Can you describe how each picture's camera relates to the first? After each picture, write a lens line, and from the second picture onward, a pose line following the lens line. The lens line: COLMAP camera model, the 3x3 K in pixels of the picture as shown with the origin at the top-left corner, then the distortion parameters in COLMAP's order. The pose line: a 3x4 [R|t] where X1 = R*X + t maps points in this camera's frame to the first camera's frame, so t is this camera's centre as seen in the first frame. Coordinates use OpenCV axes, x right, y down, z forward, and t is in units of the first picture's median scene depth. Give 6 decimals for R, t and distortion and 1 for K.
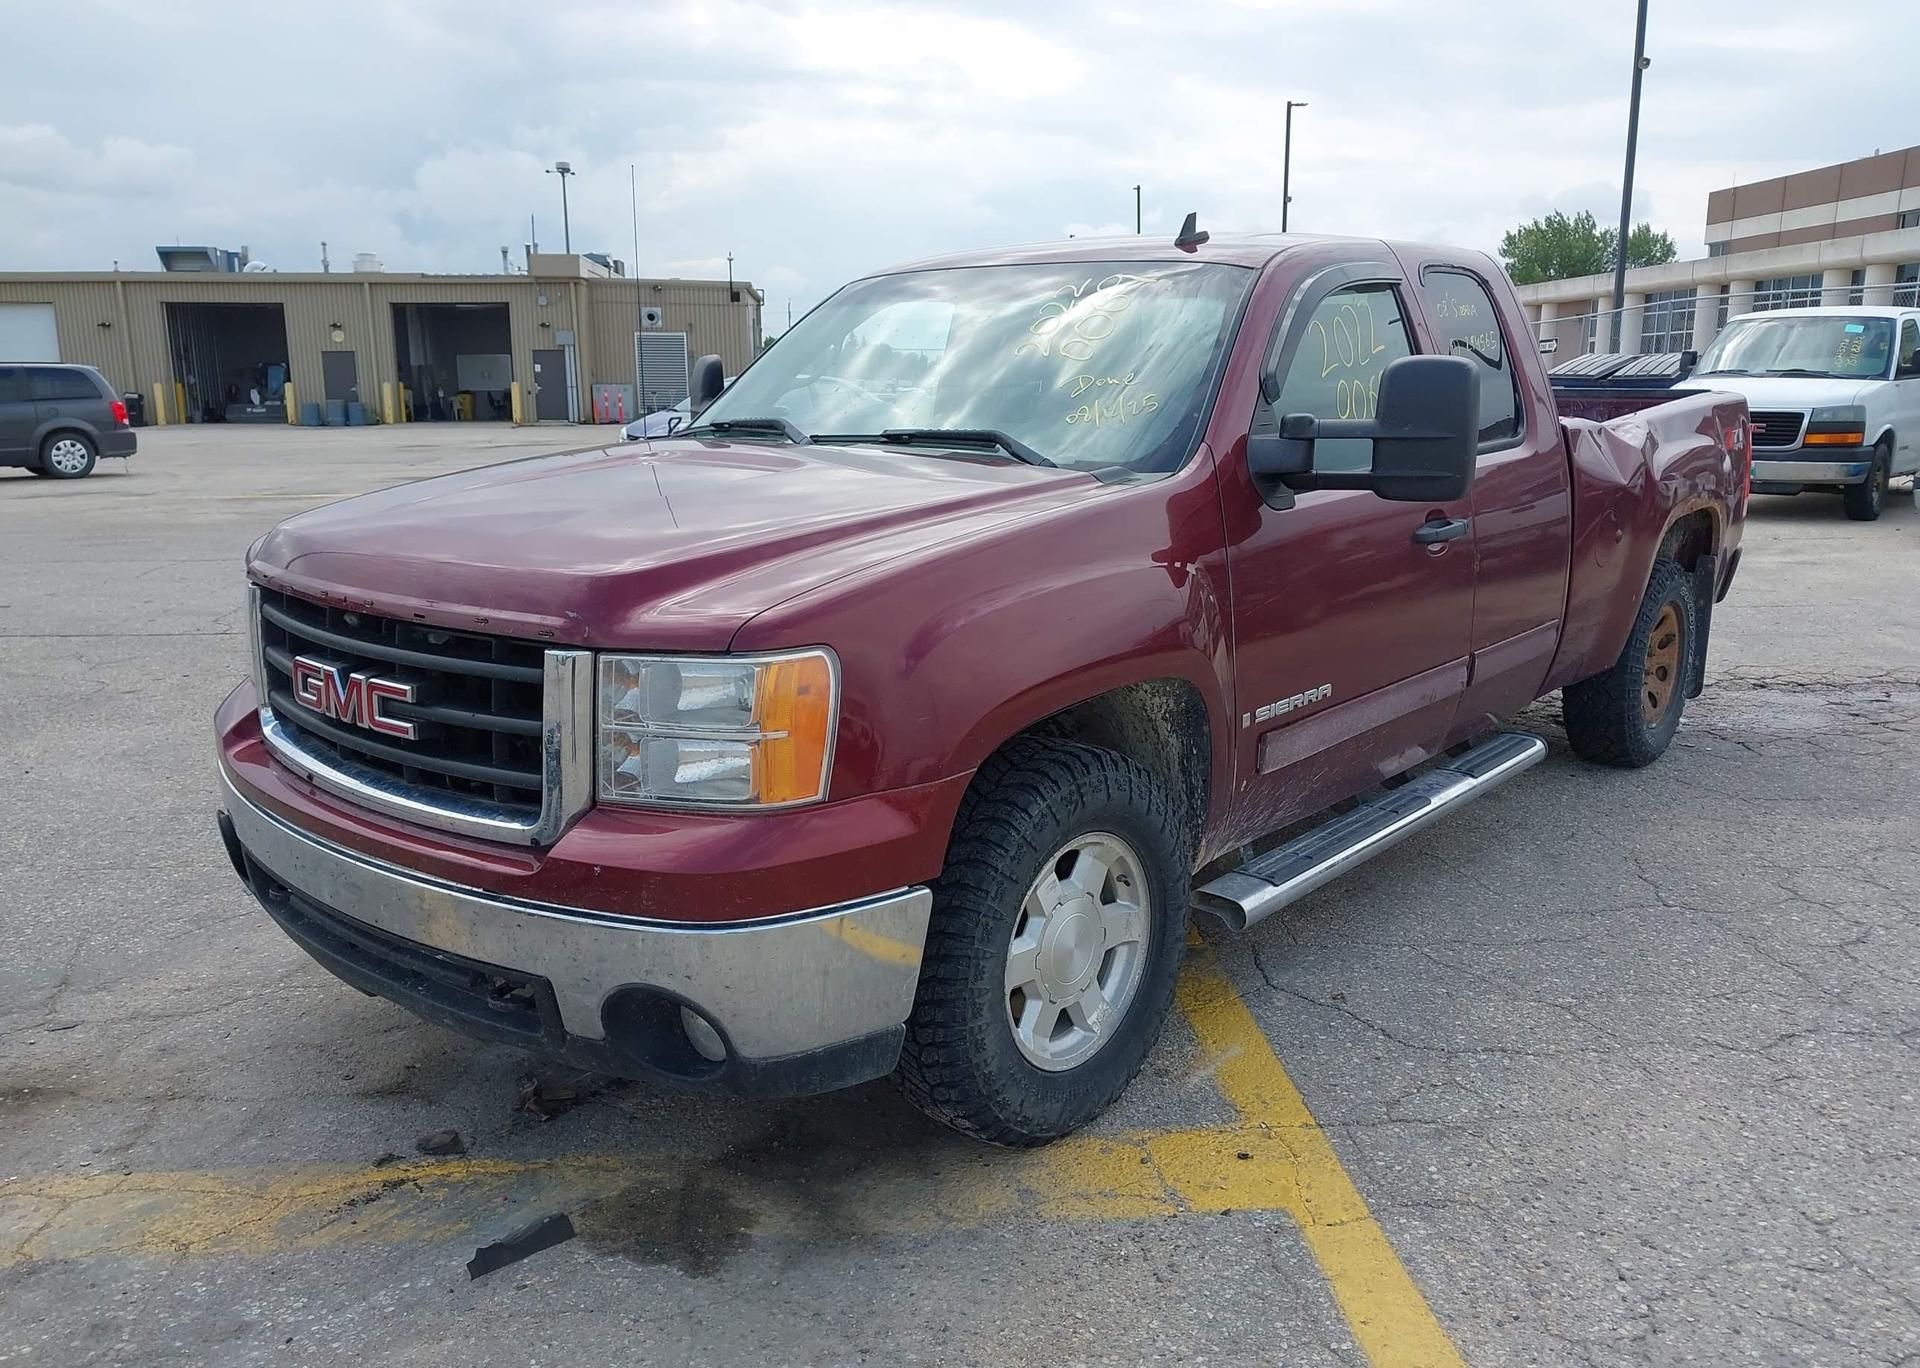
lens RADIAL K [[1508.9, 0, 948.7], [0, 1508.9, 682.2], [0, 0, 1]] dist [0.036098, -0.047816]
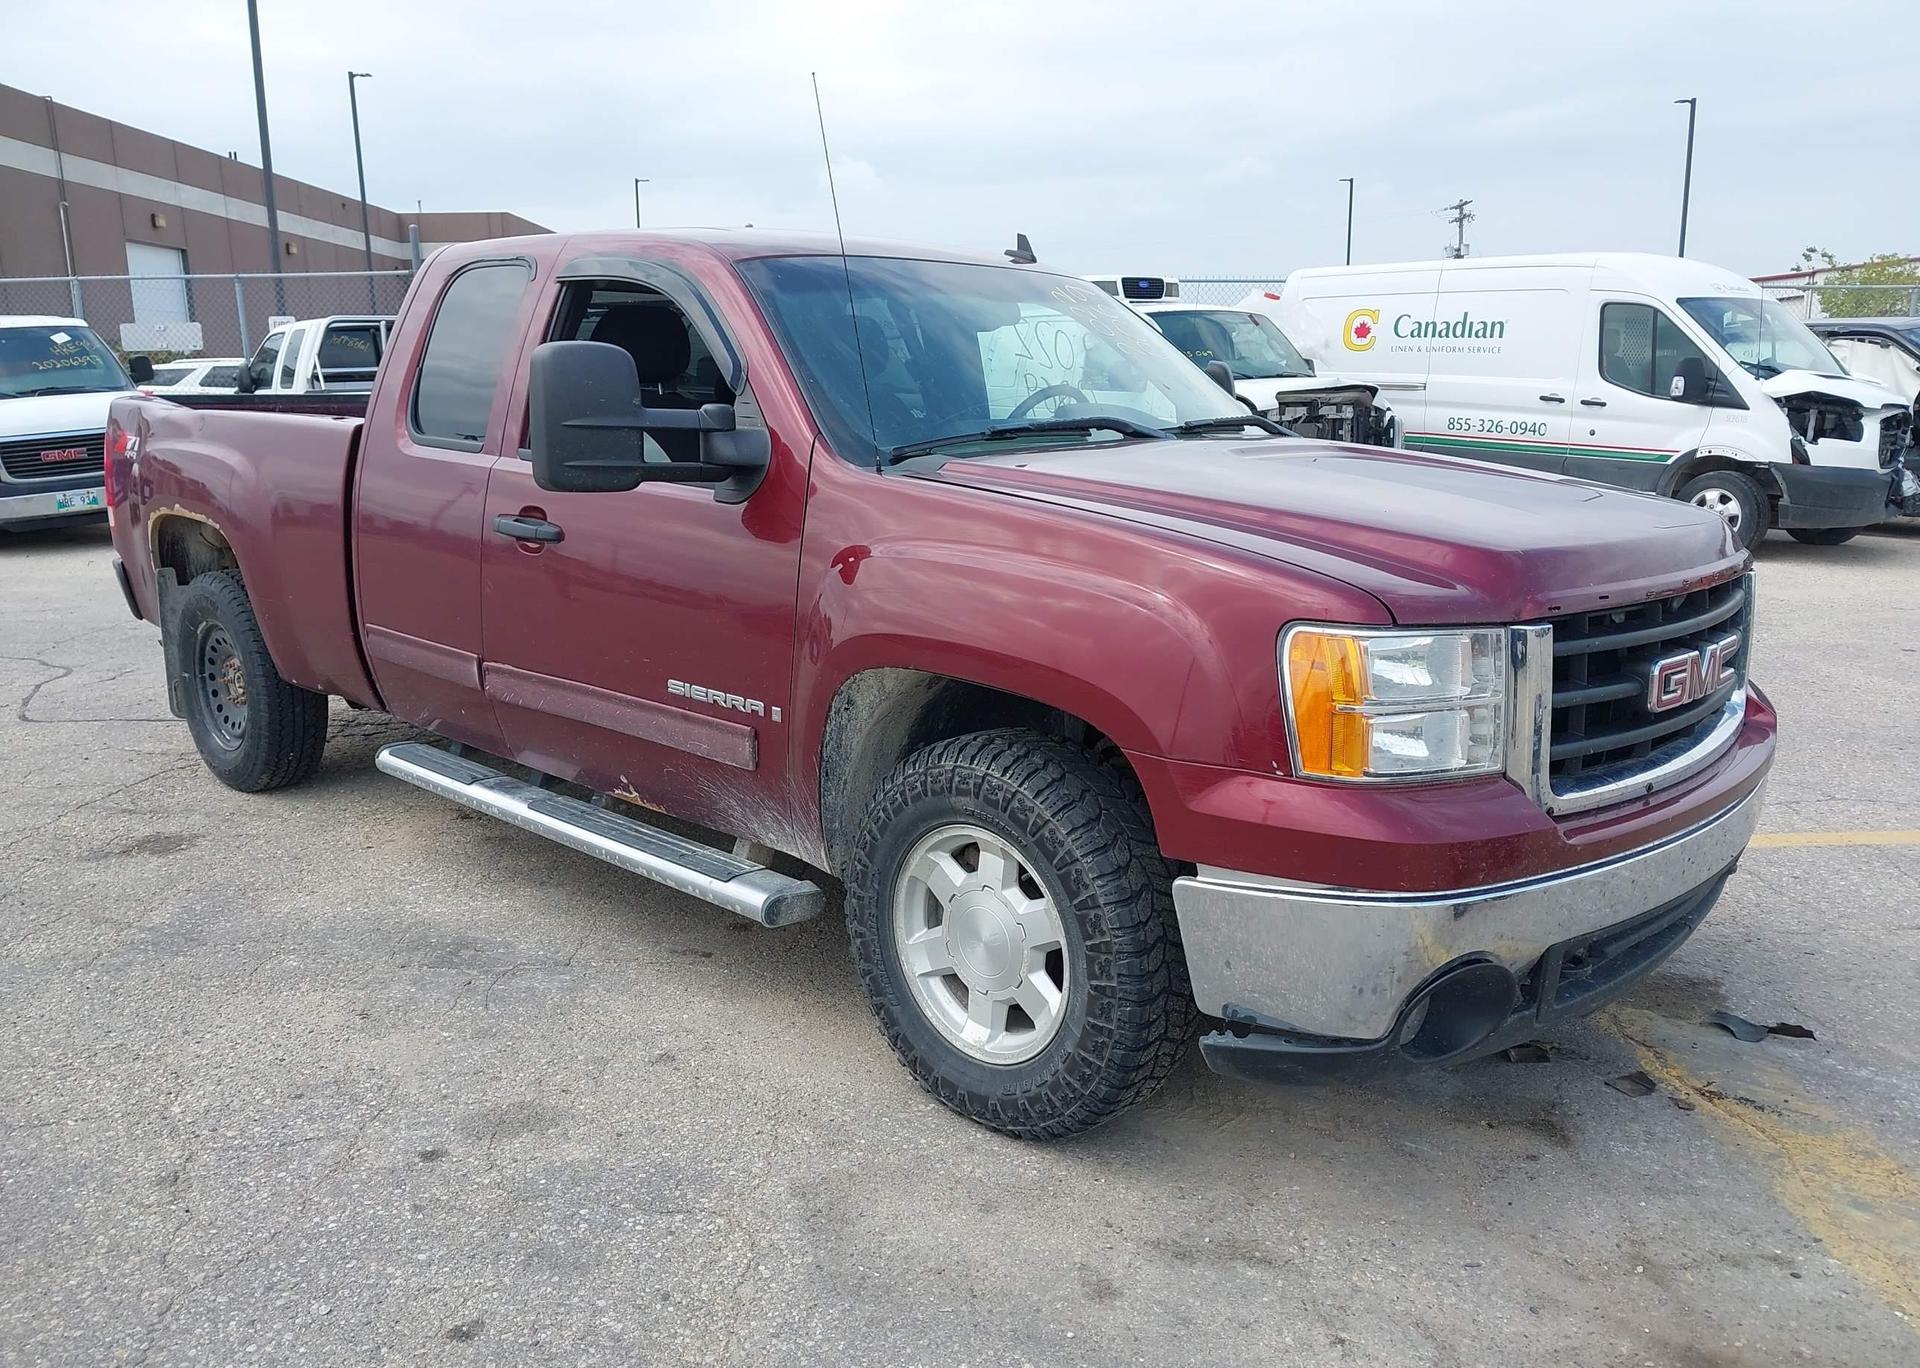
lens RADIAL K [[1508.9, 0, 951.3], [0, 1508.9, 701.2], [0, 0, 1]] dist [0.036098, -0.047816]
pose [[0.049085, -0.206926, 0.977125, -0.084406], [0.206633, 0.959243, 0.192759, -0.016360], [-0.977186, 0.192445, 0.089842, 0.082953]]
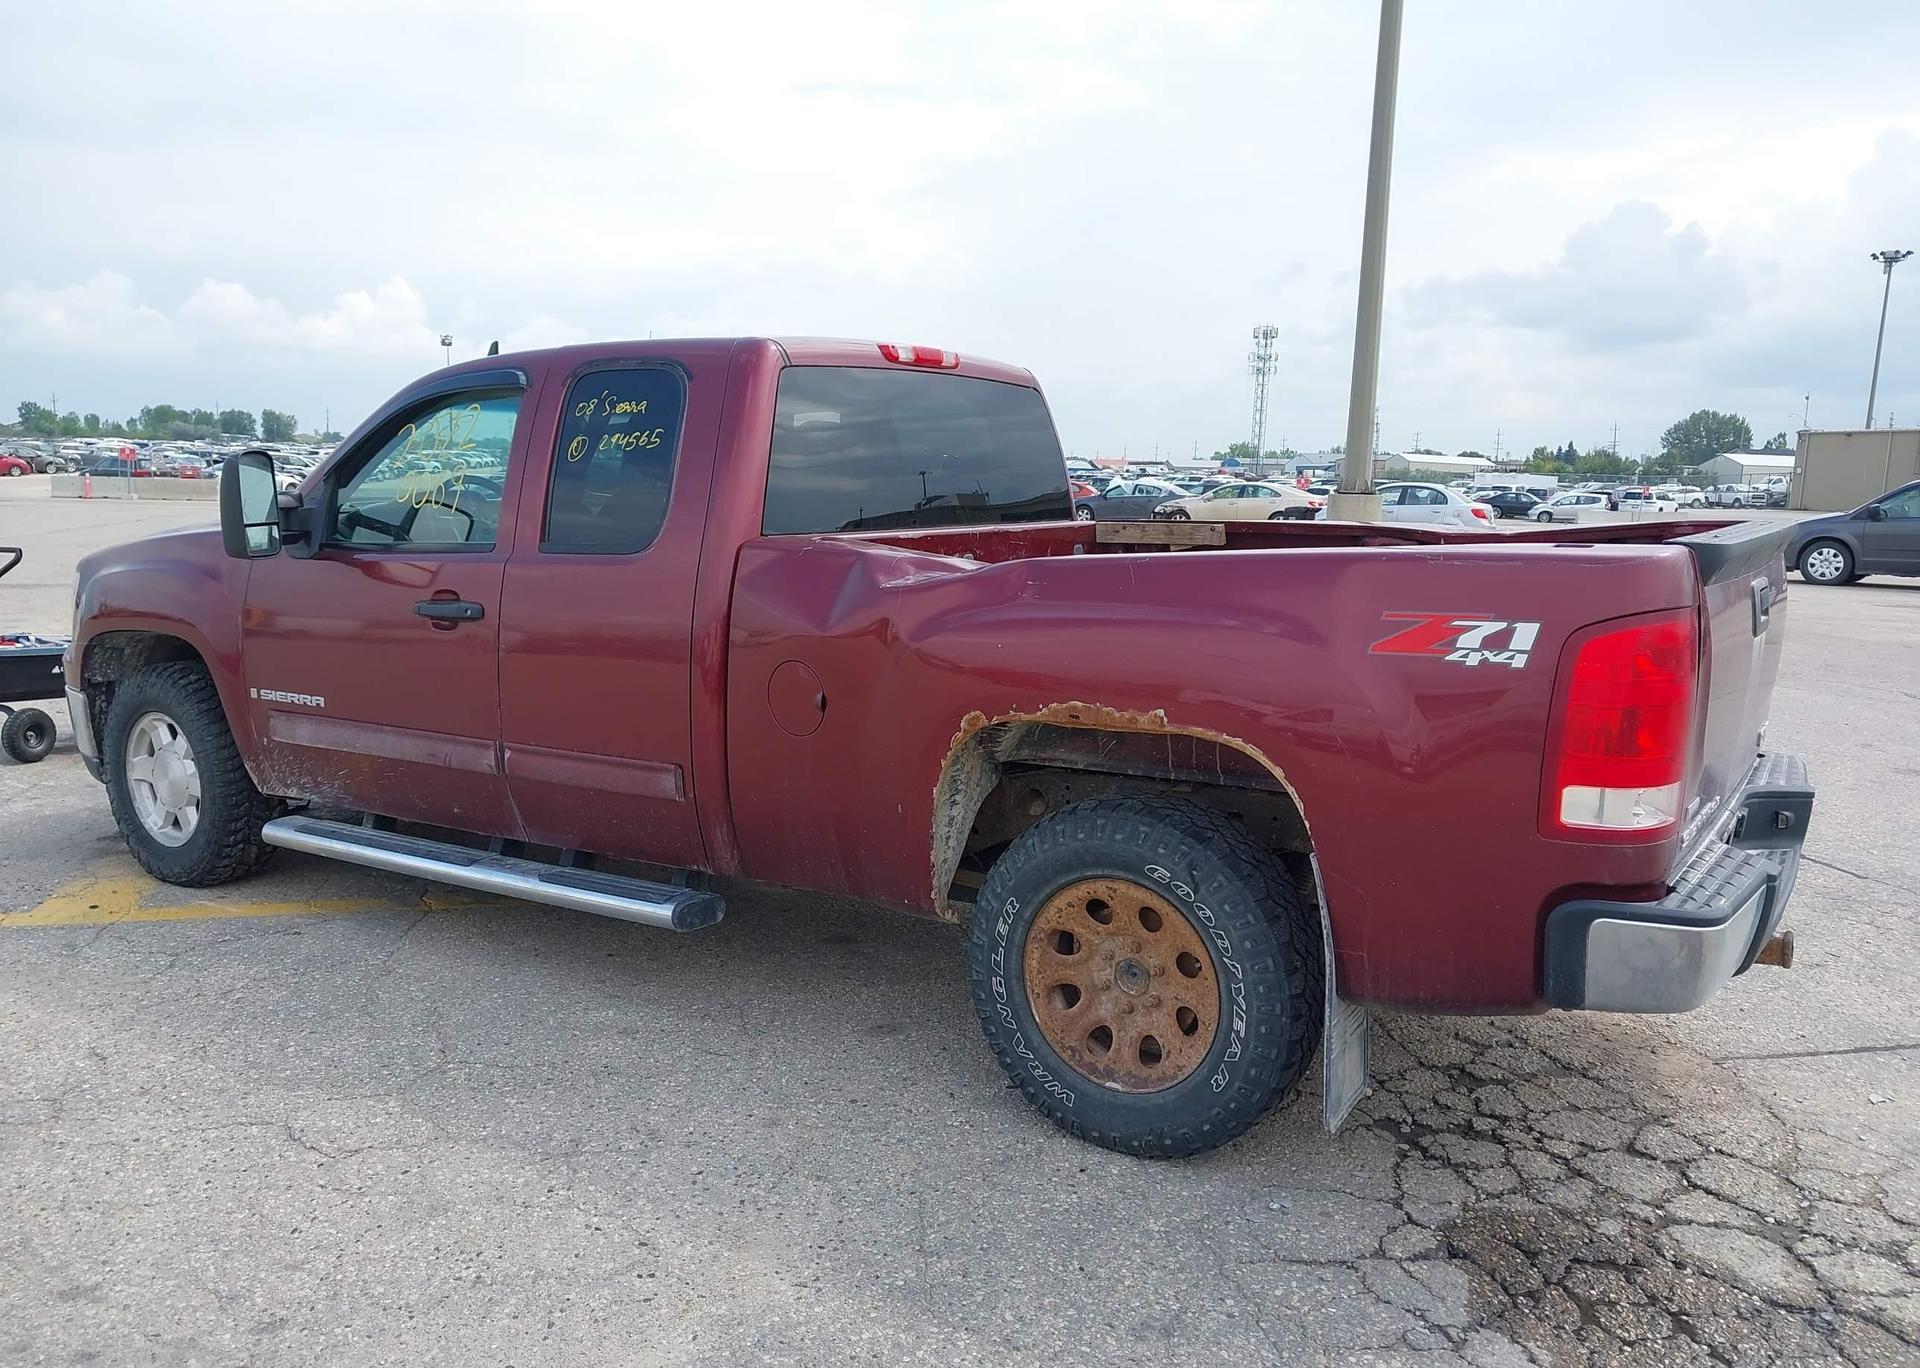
lens RADIAL K [[1508.9, 0, 951.7], [0, 1508.9, 691.5], [0, 0, 1]] dist [0.036098, -0.047816]
pose [[0.133562, 0.151323, -0.979420, 0.122211], [-0.218351, 0.968482, 0.119857, -0.021338], [0.966687, 0.197849, 0.162394, 0.099284]]
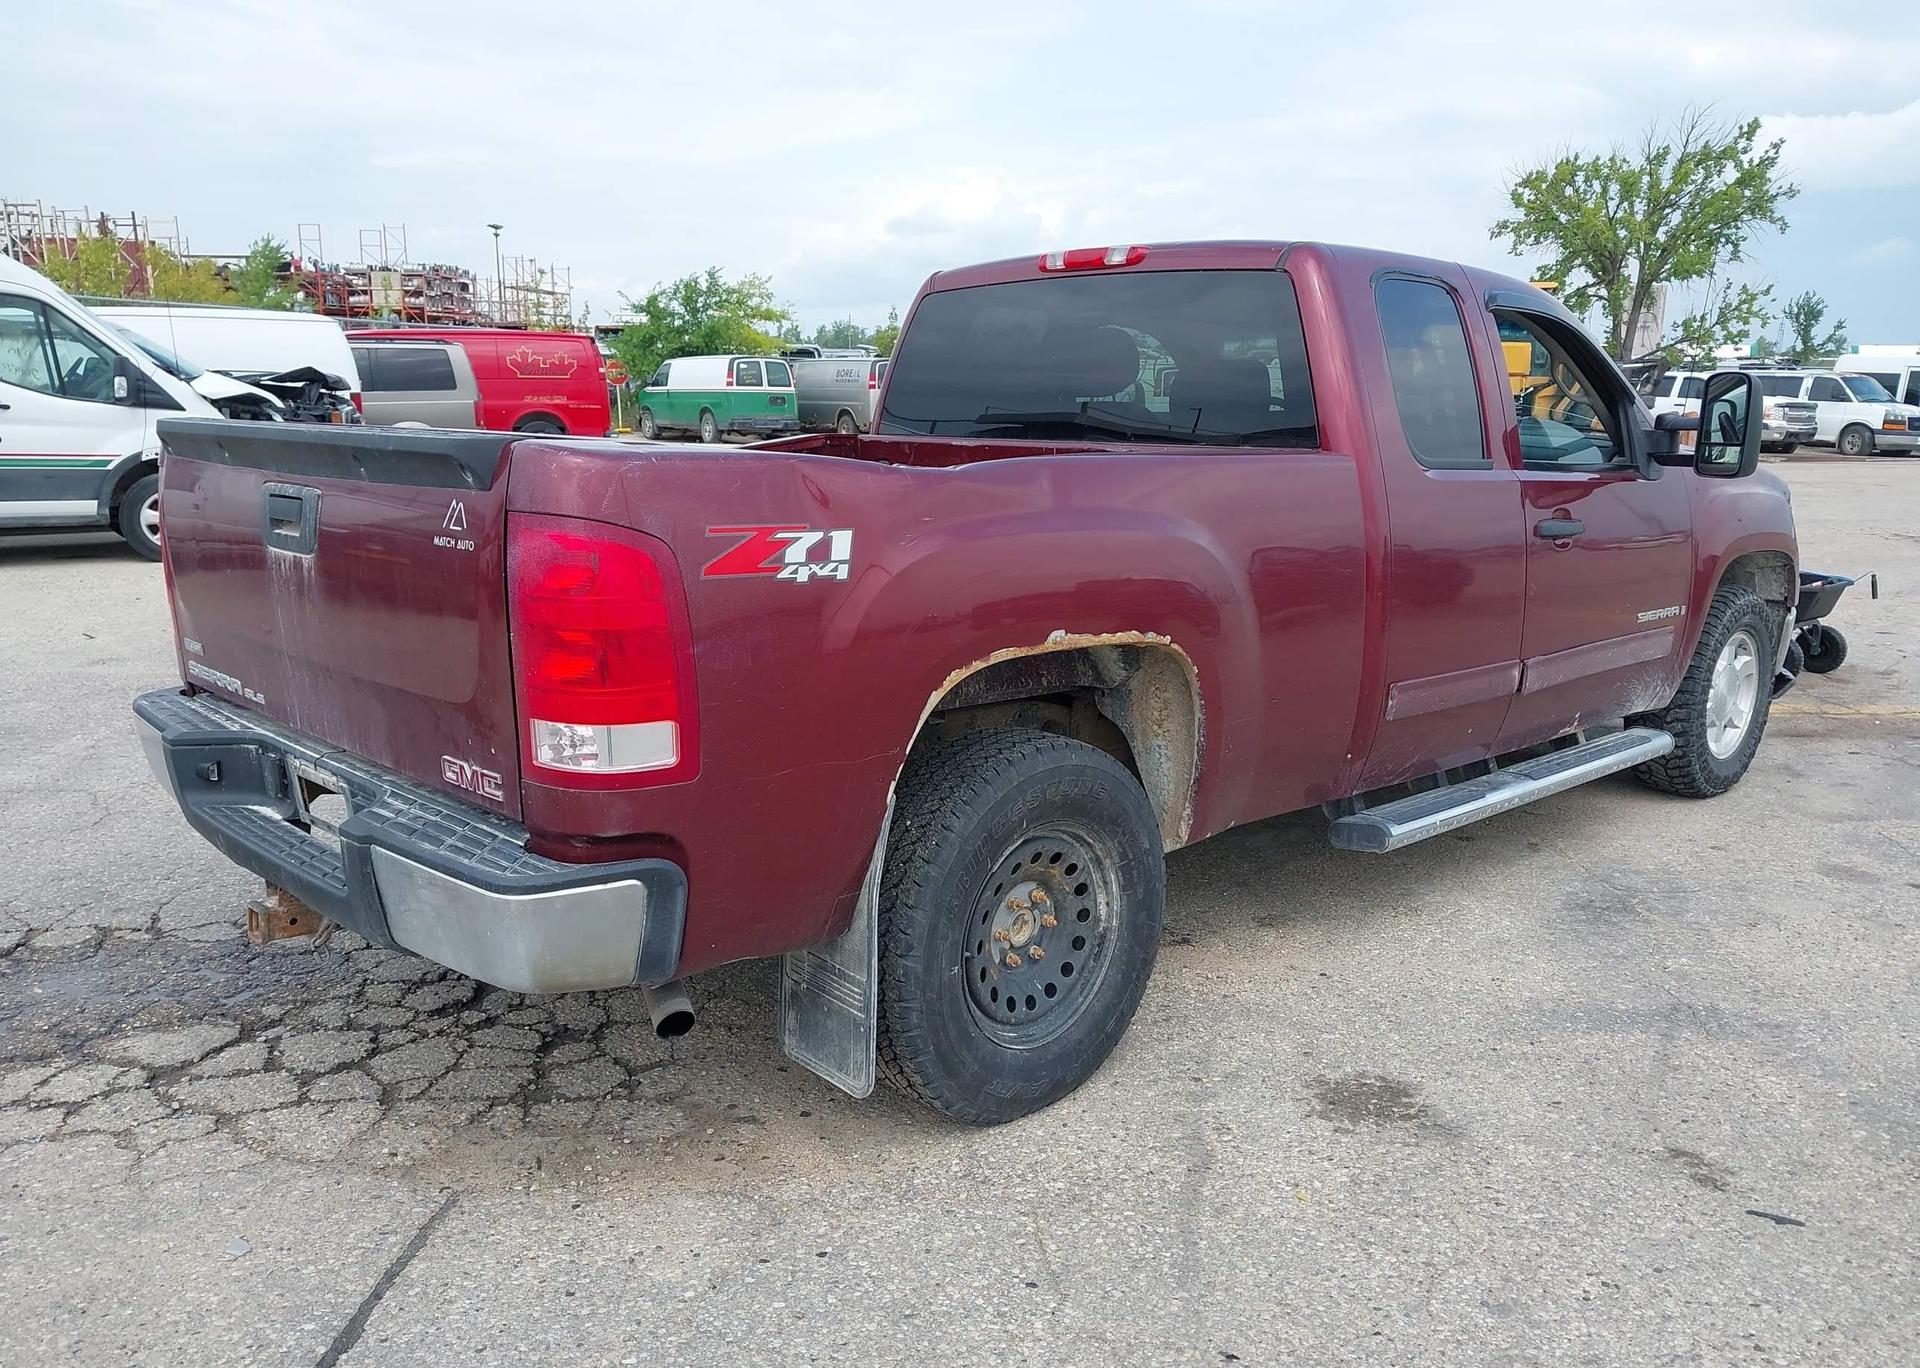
lens RADIAL K [[1508.9, 0, 954.3], [0, 1508.9, 697.8], [0, 0, 1]] dist [0.036098, -0.047816]
pose [[-0.995749, -0.026861, 0.088103, 0.024169], [0.010645, 0.916560, 0.399755, -0.042357], [-0.091490, 0.398994, -0.912378, 0.203035]]
